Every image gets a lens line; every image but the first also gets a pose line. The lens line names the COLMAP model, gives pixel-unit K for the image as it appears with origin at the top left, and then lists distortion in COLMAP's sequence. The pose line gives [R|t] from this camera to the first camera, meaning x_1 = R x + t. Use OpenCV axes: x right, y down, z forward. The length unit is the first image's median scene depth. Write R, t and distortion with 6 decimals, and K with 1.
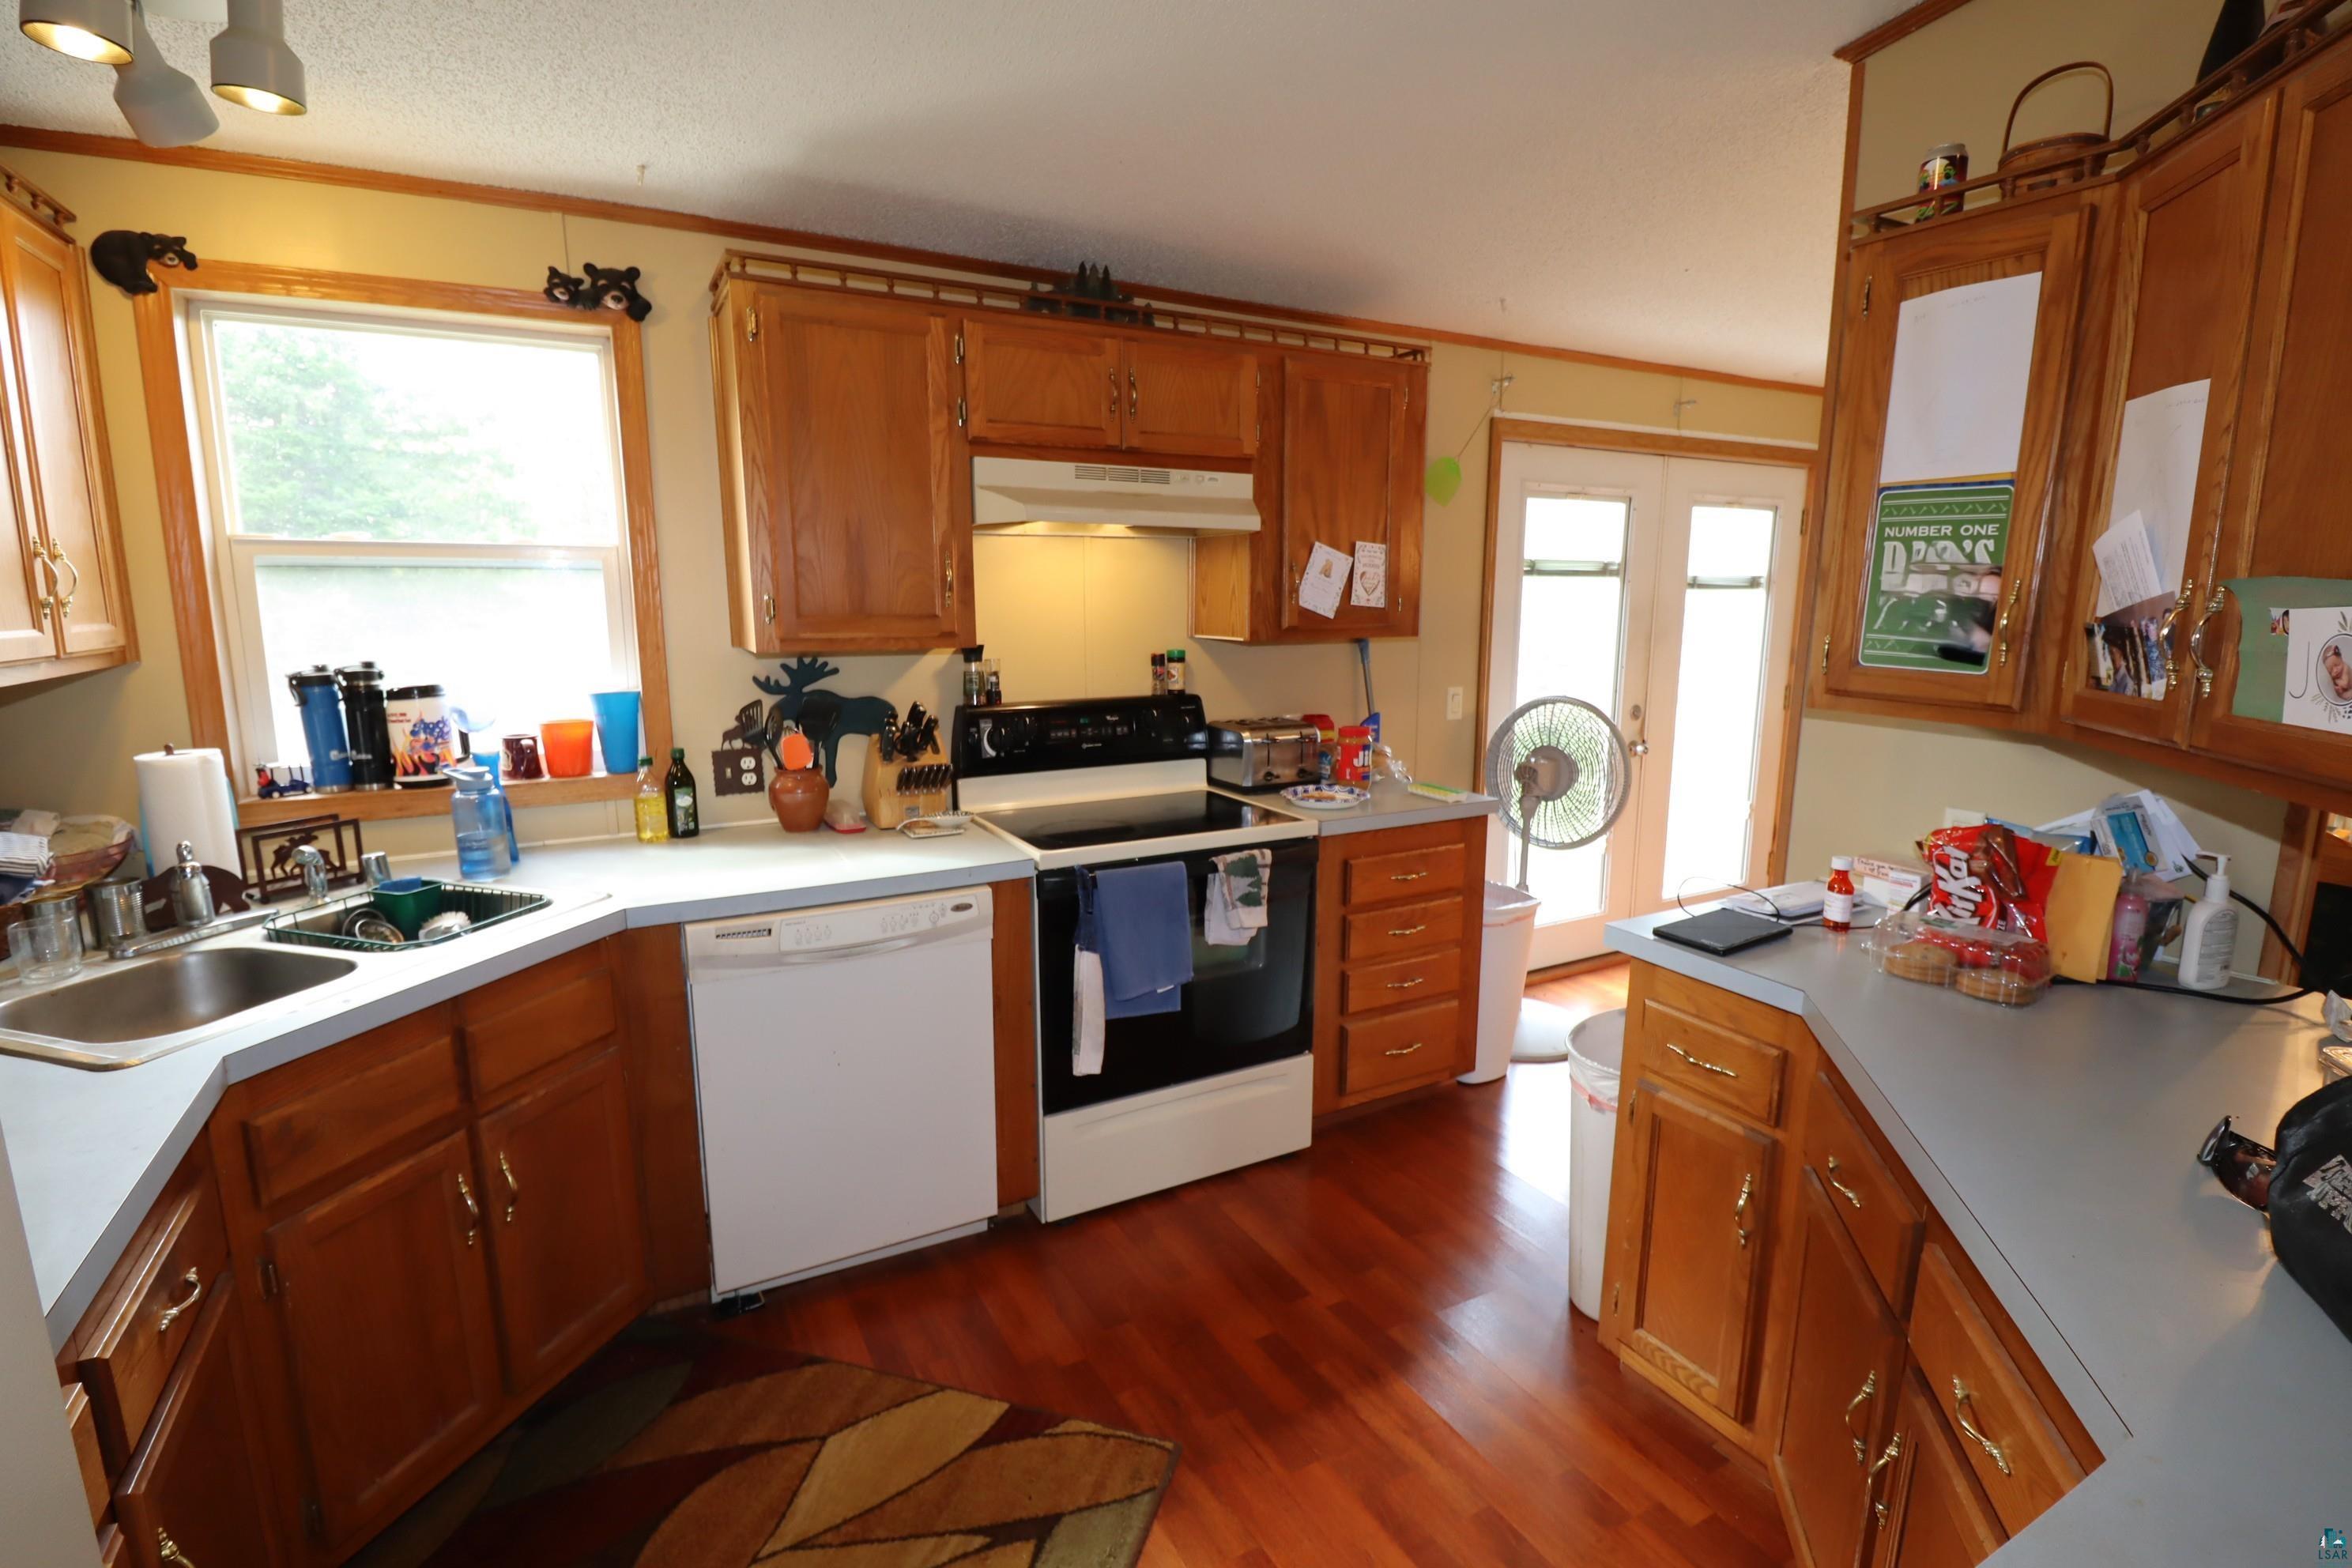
lens RADIAL K [[1098.7, 0, 1187.0], [0, 1098.7, 783.7], [0, 0, 1]] dist [0.002815, -0.014818]
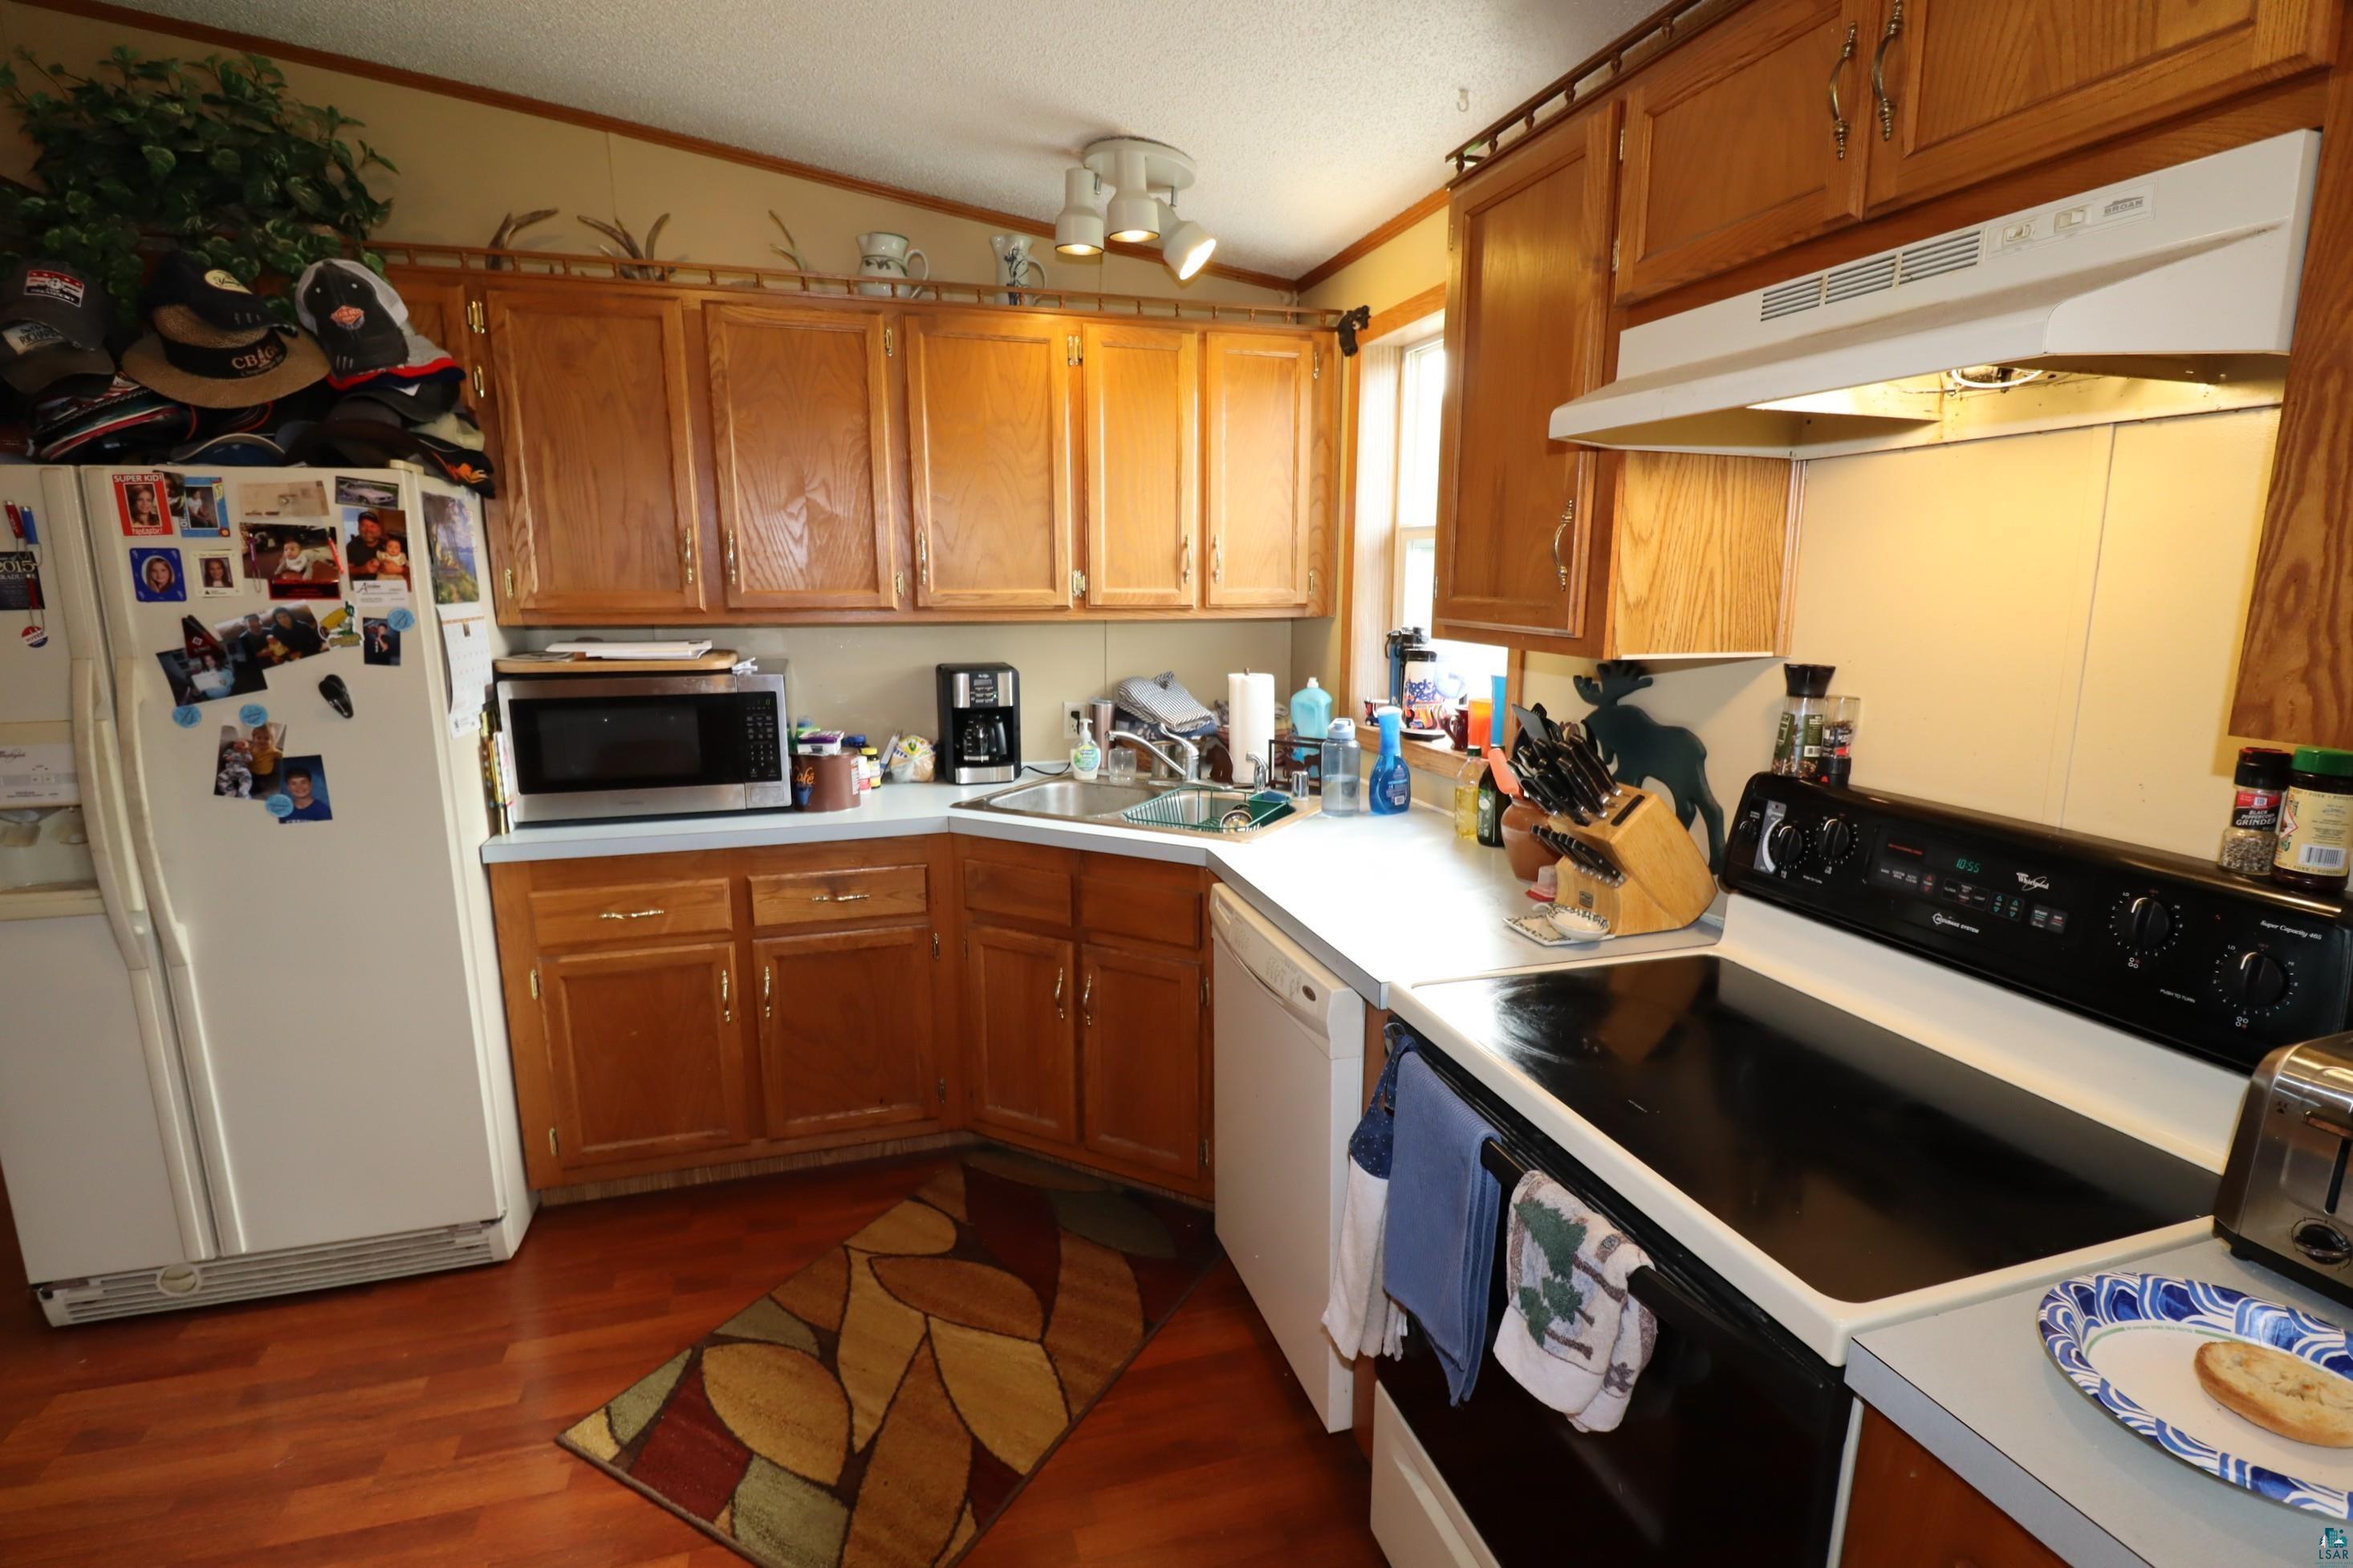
lens RADIAL K [[1122.5, 0, 1176.5], [0, 1122.5, 784.0], [0, 0, 1]] dist [0.001957, 0.000073]
pose [[-0.218208, 0.181457, -0.958884, 0.468732], [-0.168154, 0.960875, 0.220100, -0.159401], [0.961306, 0.209268, -0.179158, 0.926567]]
